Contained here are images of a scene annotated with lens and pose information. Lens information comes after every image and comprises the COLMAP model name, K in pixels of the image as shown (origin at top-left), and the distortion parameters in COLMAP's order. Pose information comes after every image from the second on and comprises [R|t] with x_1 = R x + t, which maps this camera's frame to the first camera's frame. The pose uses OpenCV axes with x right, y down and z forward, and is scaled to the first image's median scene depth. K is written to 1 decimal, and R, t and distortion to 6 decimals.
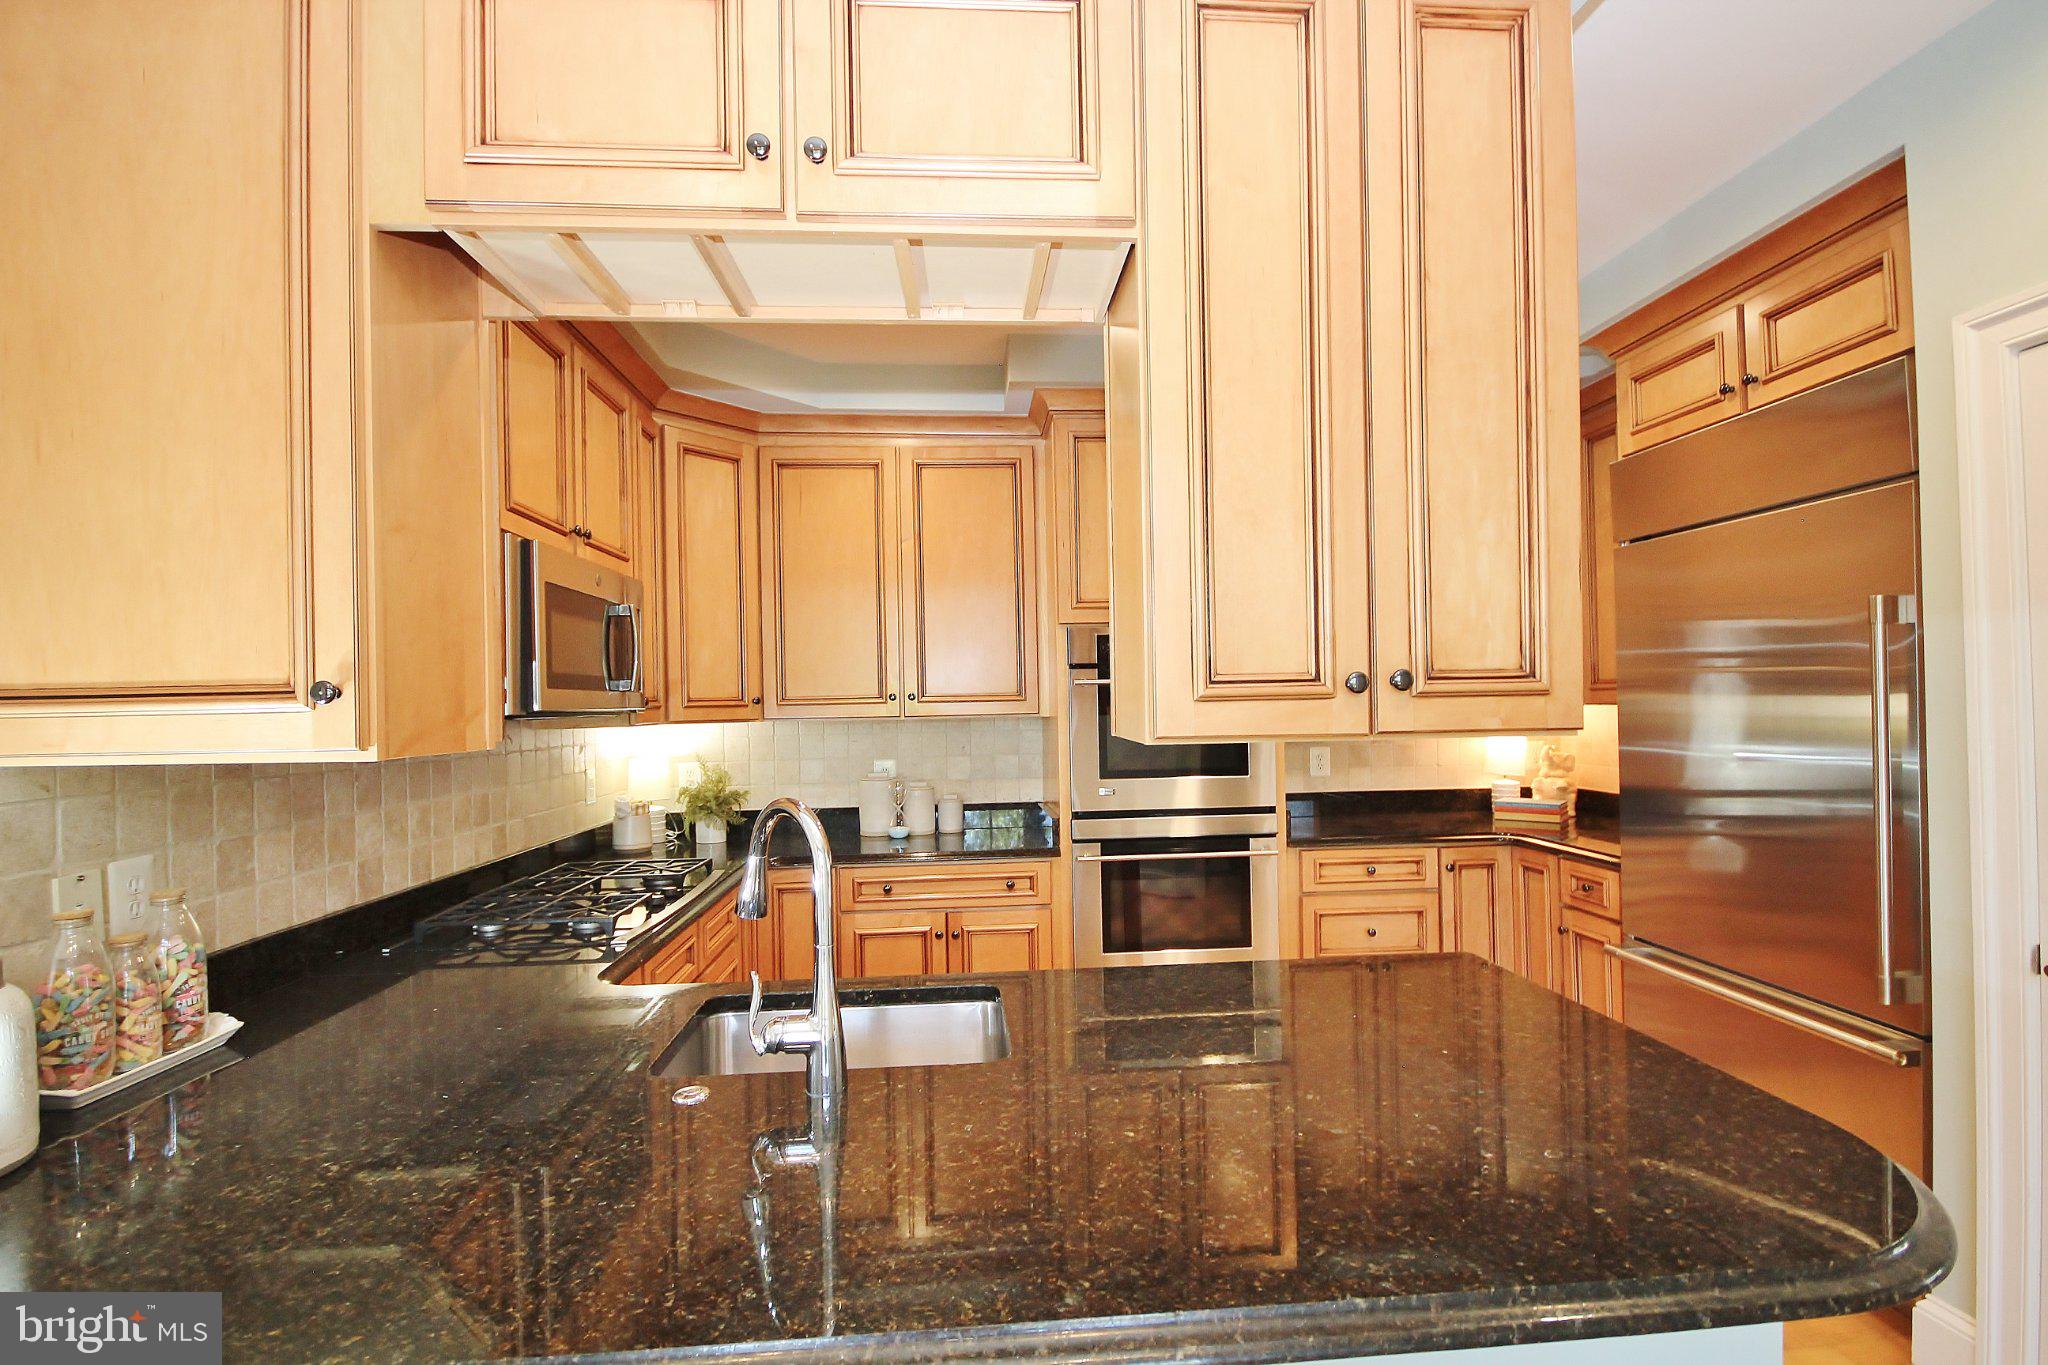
lens RADIAL K [[952.9, 0, 1023.8], [0, 952.9, 691.0], [0, 0, 1]] dist [-0.001926, 0.000269]
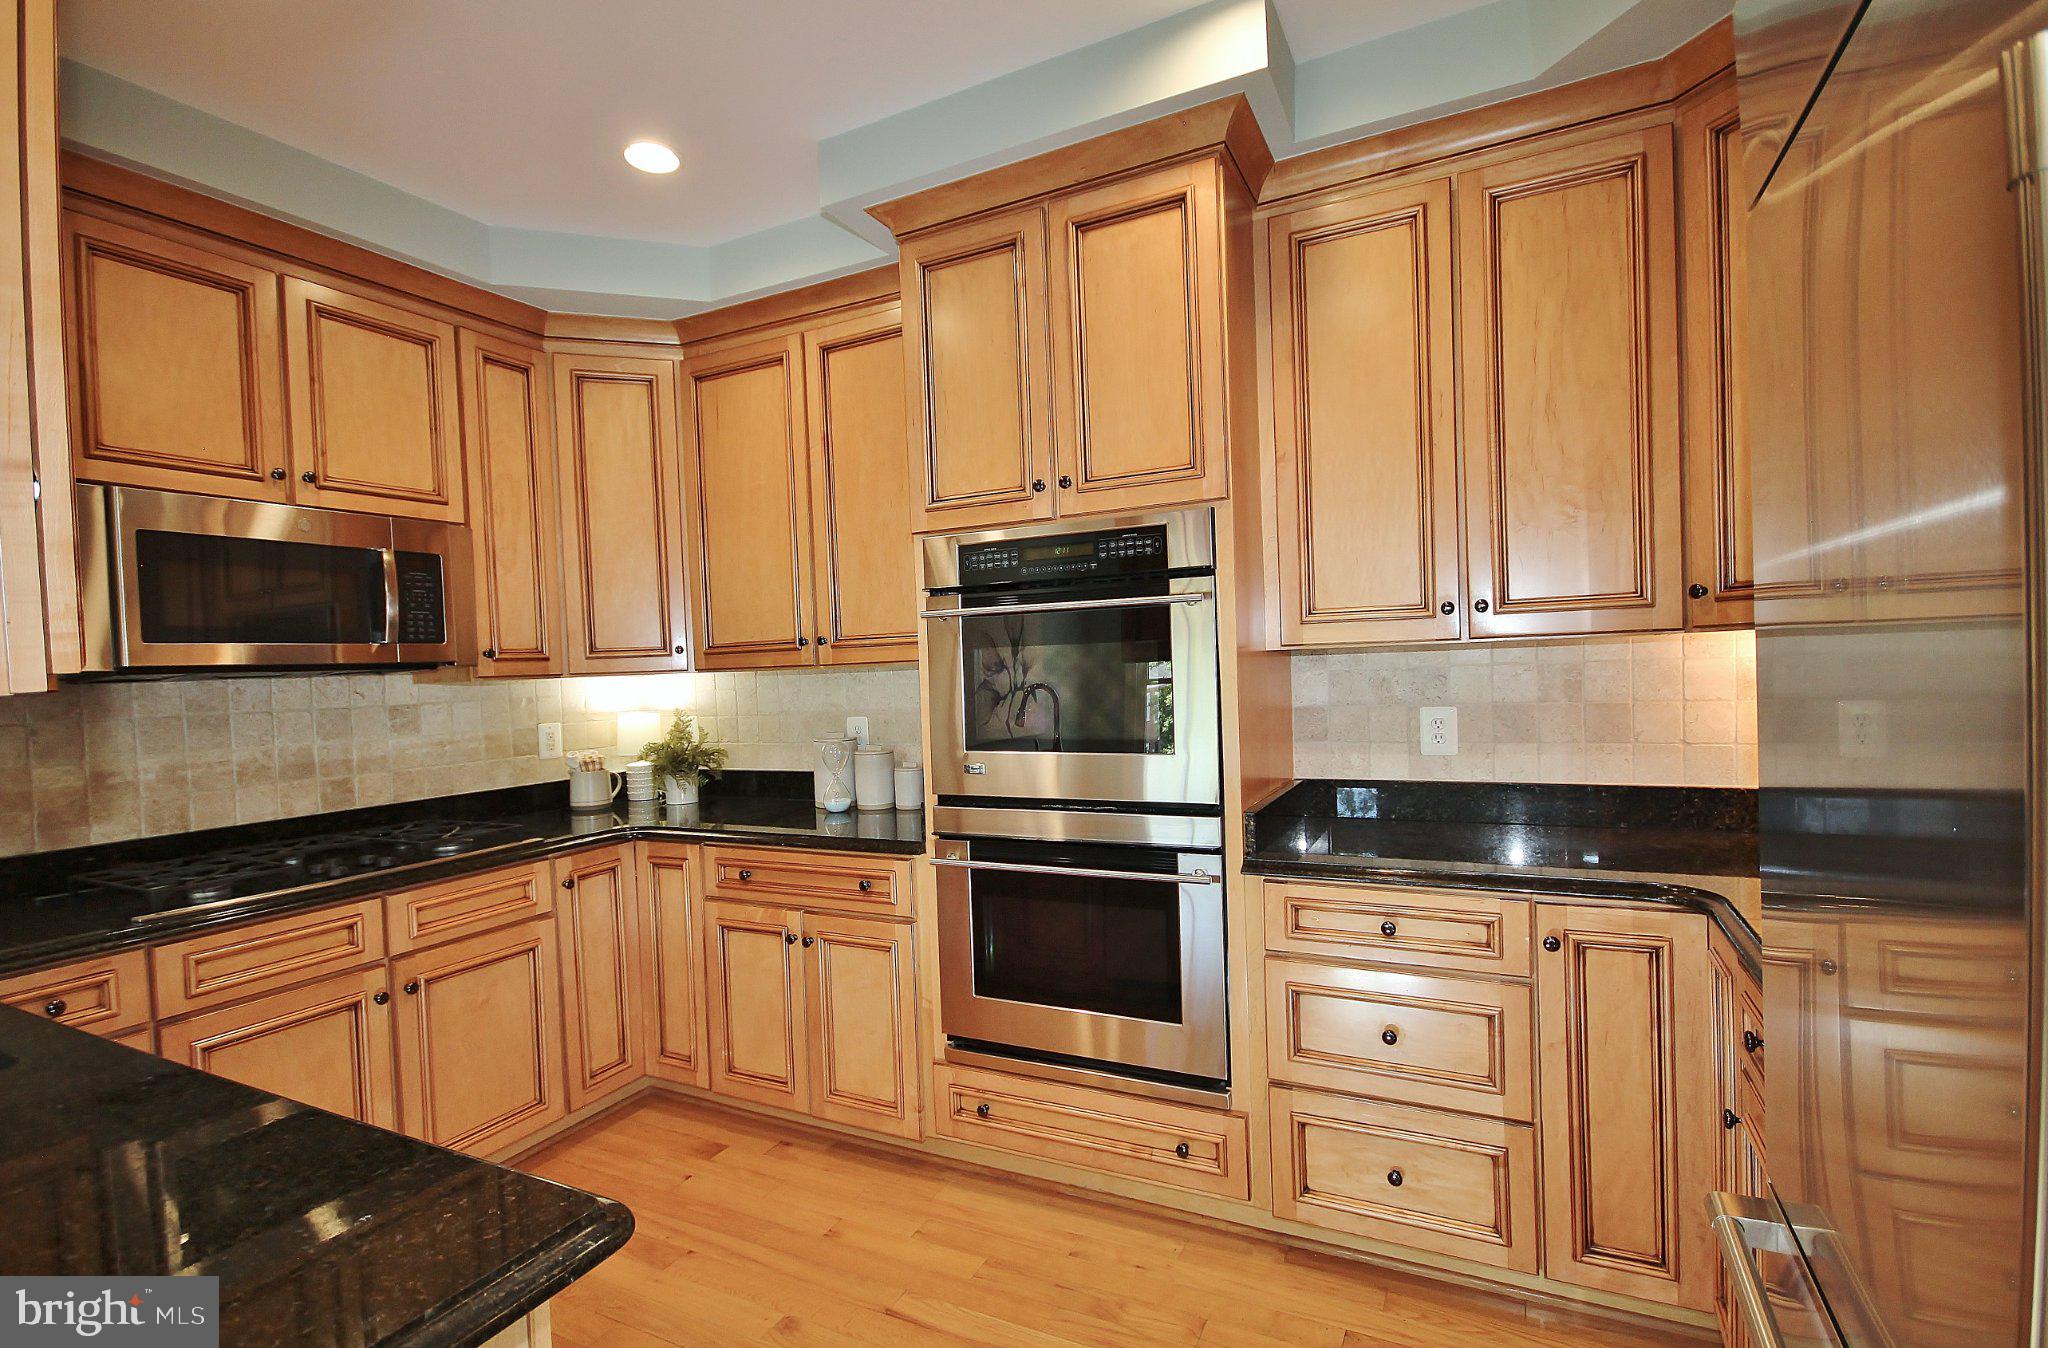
lens RADIAL K [[955.5, 0, 1021.7], [0, 955.5, 688.4], [0, 0, 1]] dist [-0.002251, -0.000756]
pose [[0.853807, 0.001780, -0.520586, 0.480687], [0.026819, 0.998516, 0.047399, 0.013636], [0.519898, -0.054431, 0.852493, 0.419324]]
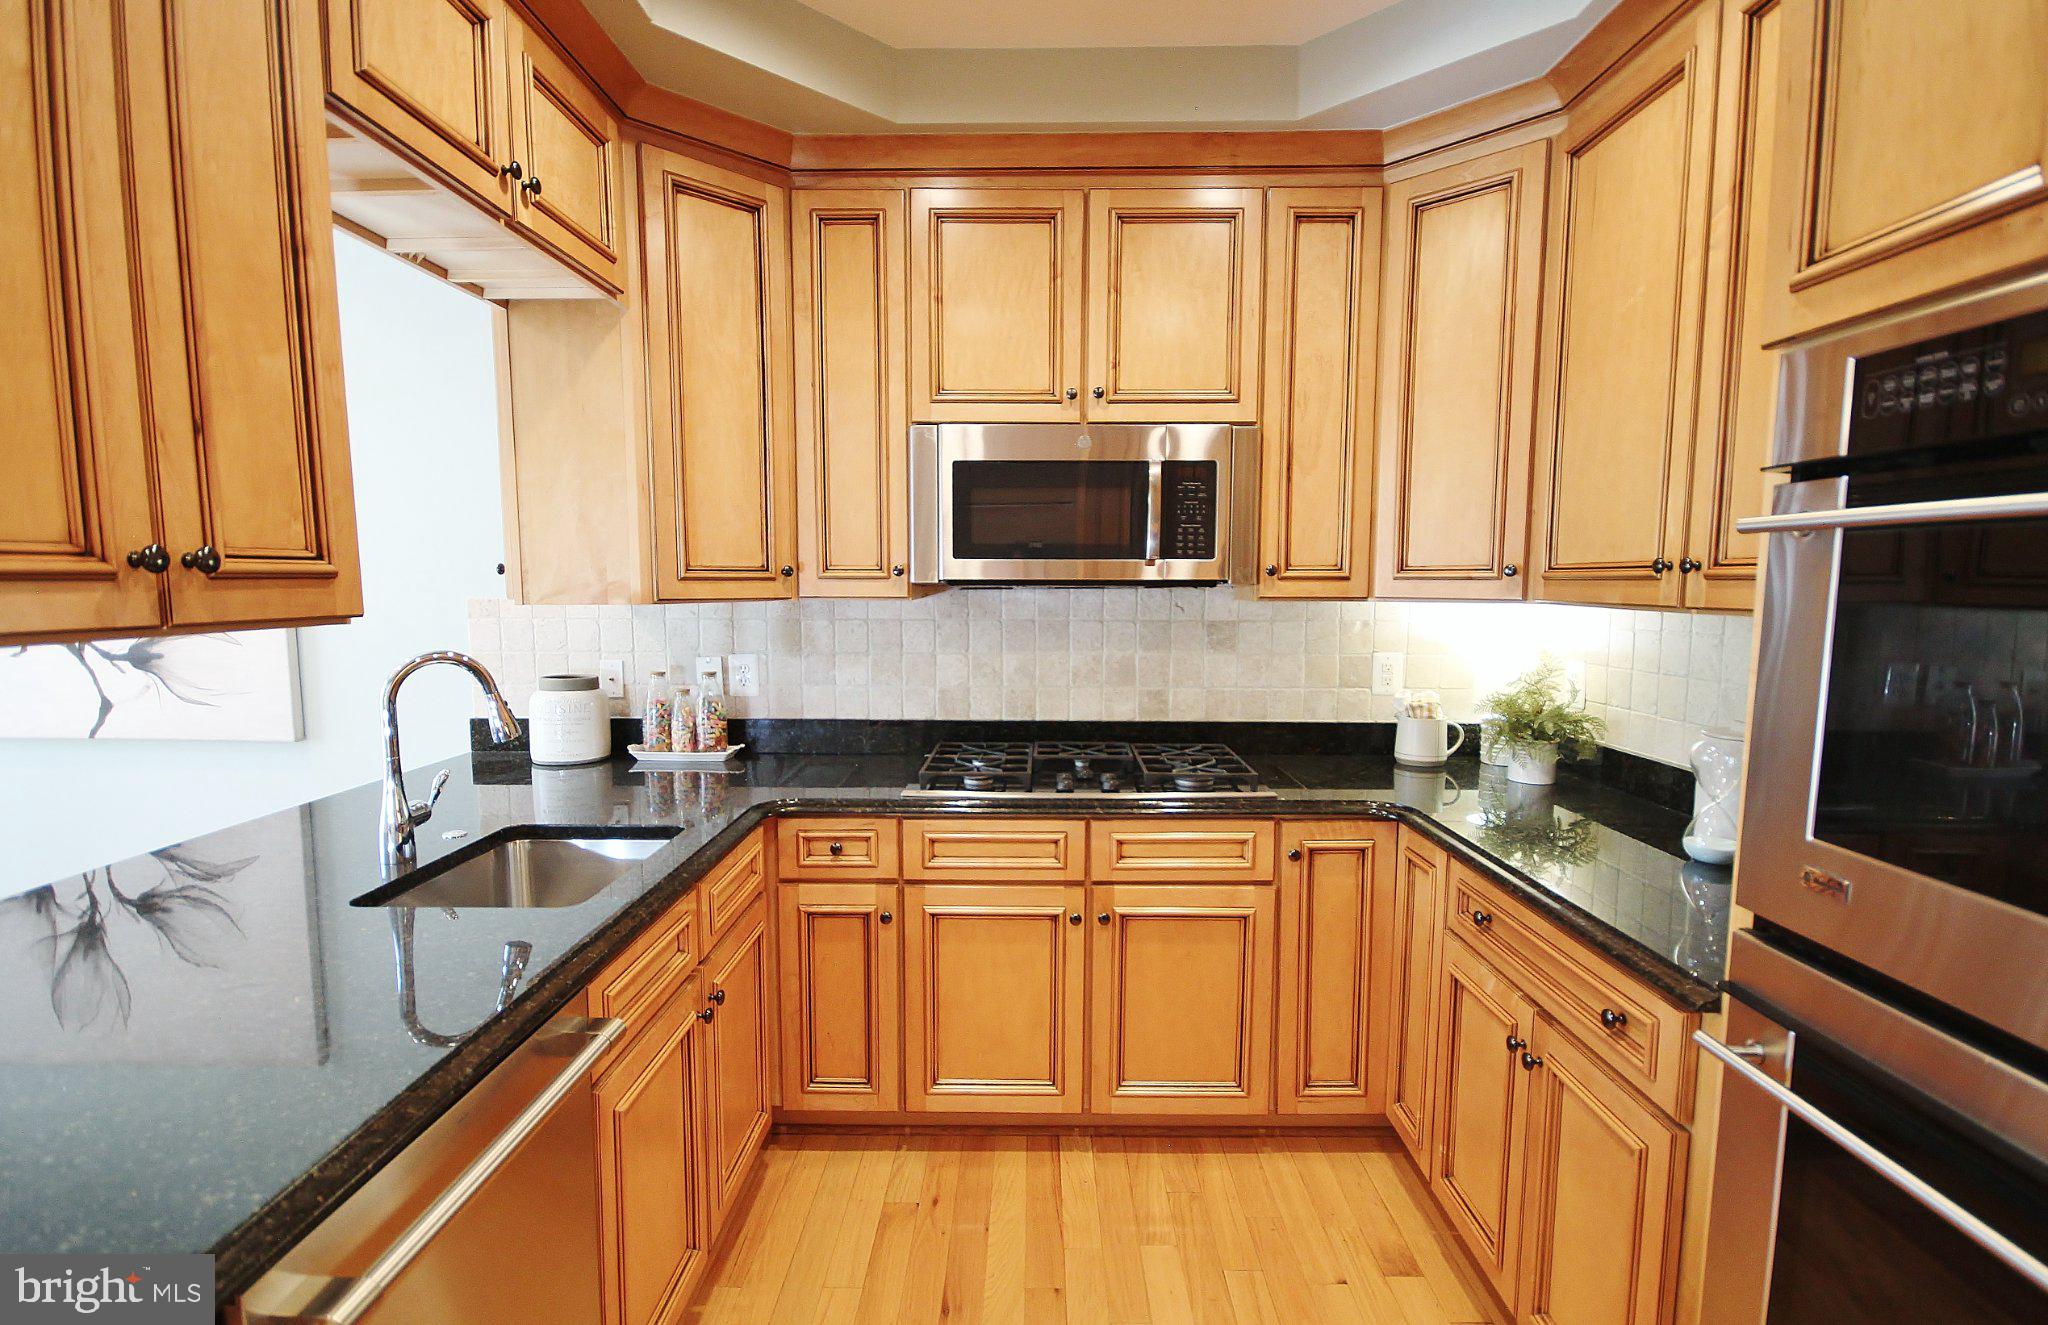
lens RADIAL K [[966.4, 0, 1027.2], [0, 966.4, 675.4], [0, 0, 1]] dist [-0.002512, -0.000502]
pose [[-0.084931, 0.120541, -0.989069, 0.401826], [0.012715, 0.992705, 0.119892, -0.001431], [0.996306, -0.002394, -0.085844, 0.771041]]
